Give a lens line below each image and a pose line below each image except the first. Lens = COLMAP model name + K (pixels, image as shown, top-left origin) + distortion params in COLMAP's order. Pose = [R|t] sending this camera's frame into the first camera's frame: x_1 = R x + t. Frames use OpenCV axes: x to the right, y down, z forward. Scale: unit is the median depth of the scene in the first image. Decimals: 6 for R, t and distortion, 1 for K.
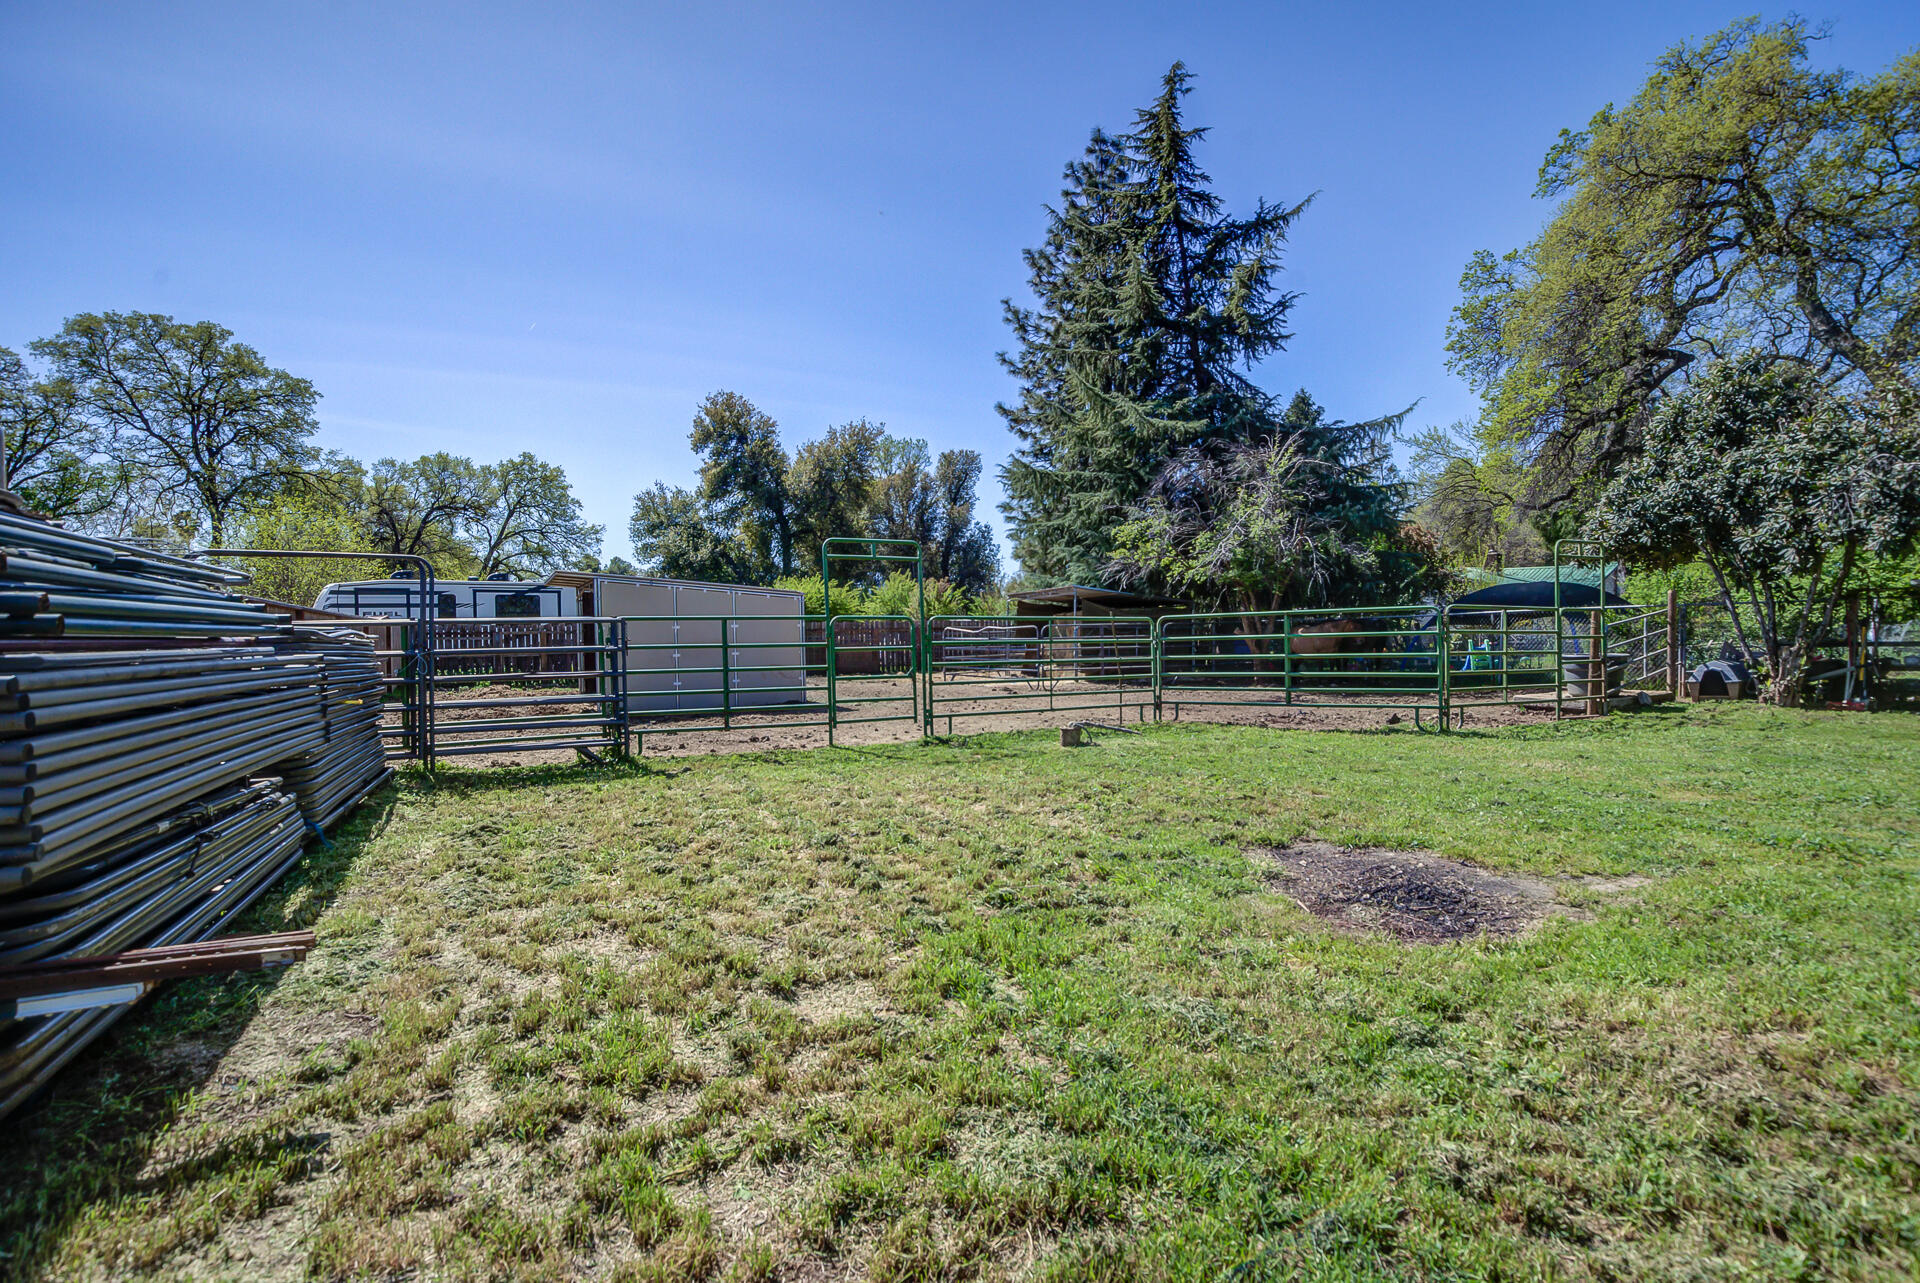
lens RADIAL K [[897.1, 0, 958.1], [0, 897.1, 639.7], [0, 0, 1]] dist [-0.032672, 0.006653]
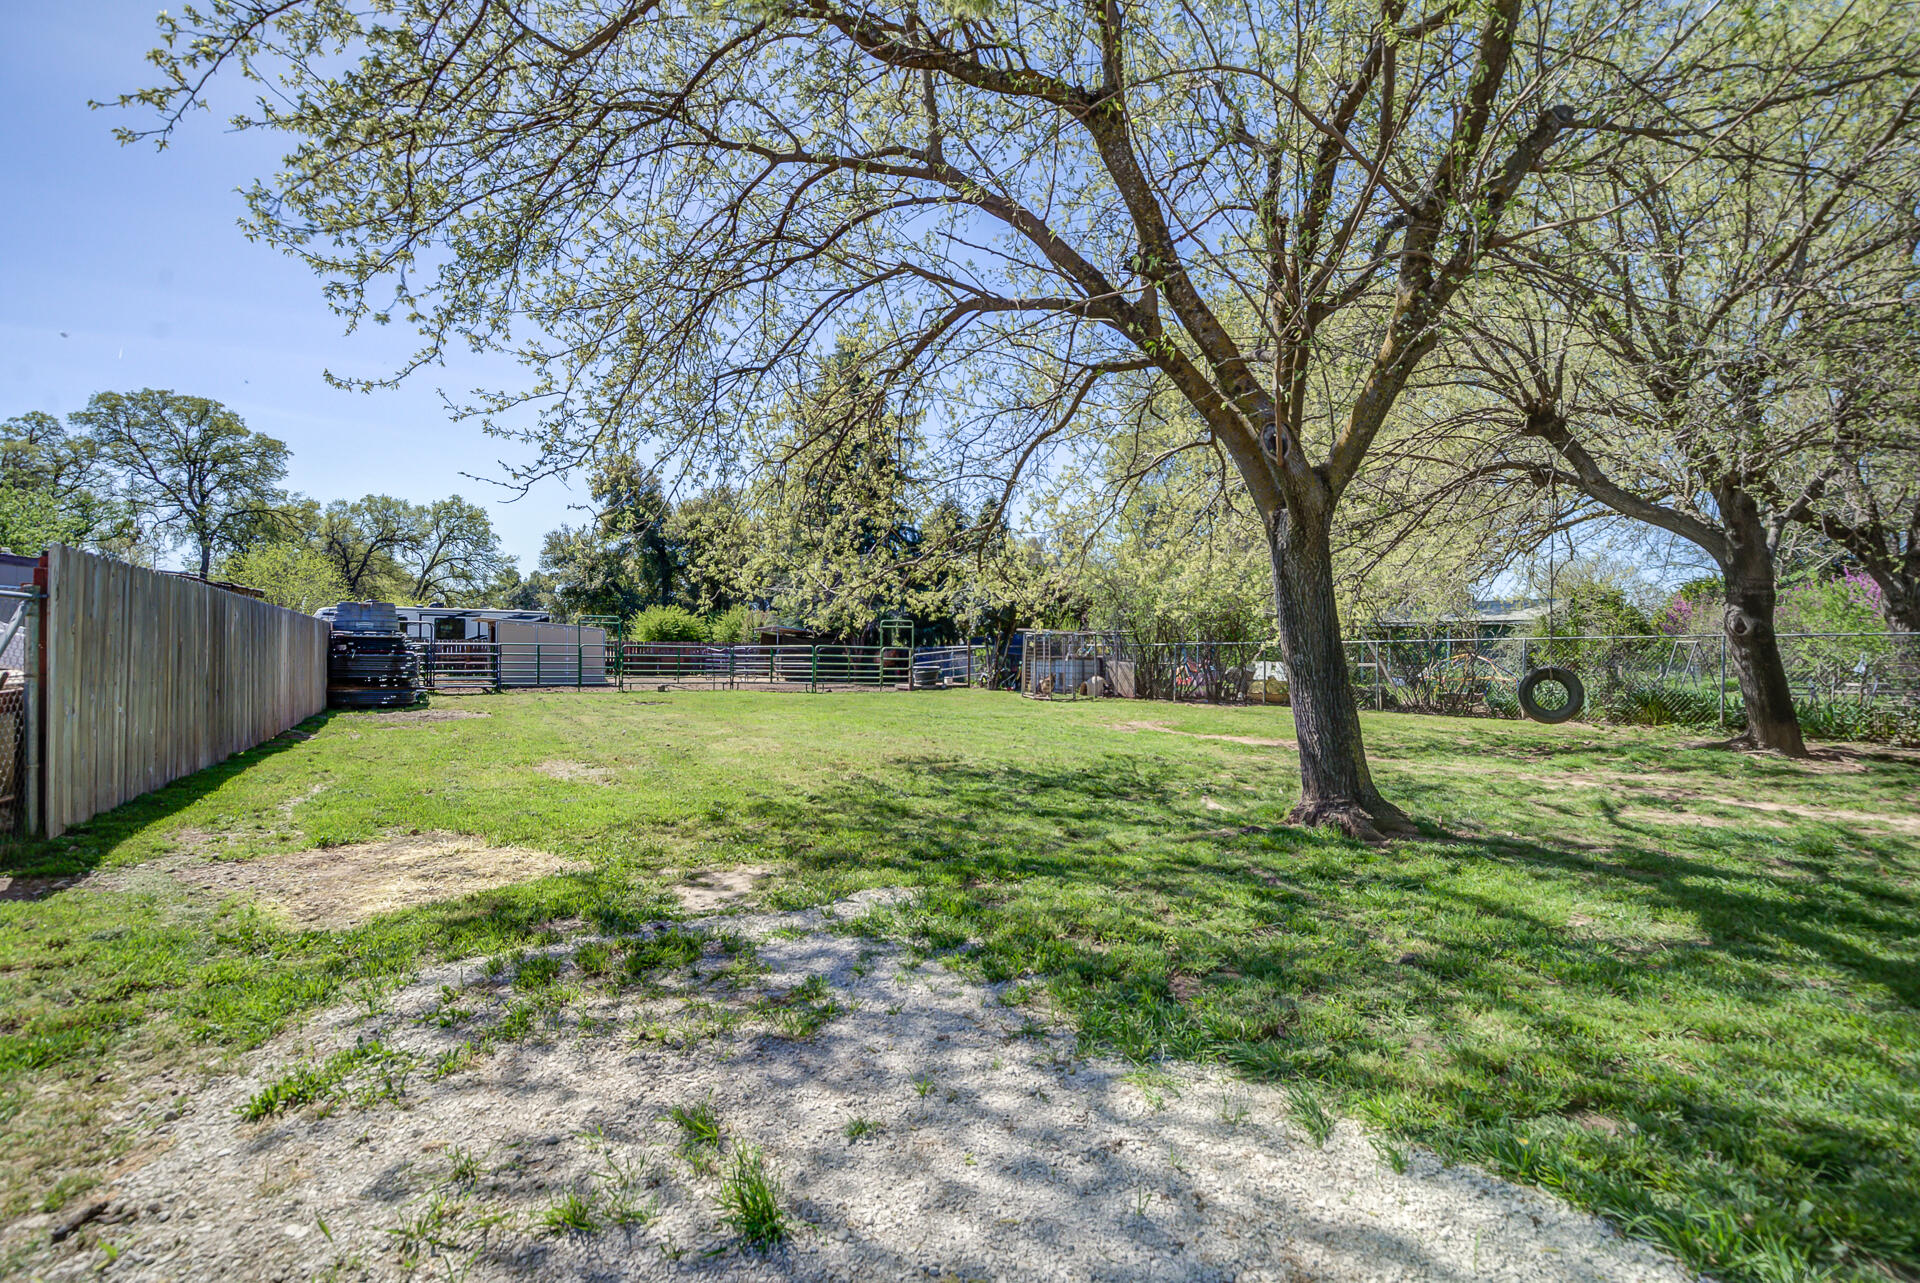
lens RADIAL K [[897.1, 0, 961.8], [0, 897.1, 646.9], [0, 0, 1]] dist [-0.032672, 0.006653]
pose [[0.996143, 0.022971, 0.084679, 0.125762], [-0.022290, 0.999711, -0.008974, -0.004233], [-0.084860, 0.007052, 0.996368, -0.309736]]
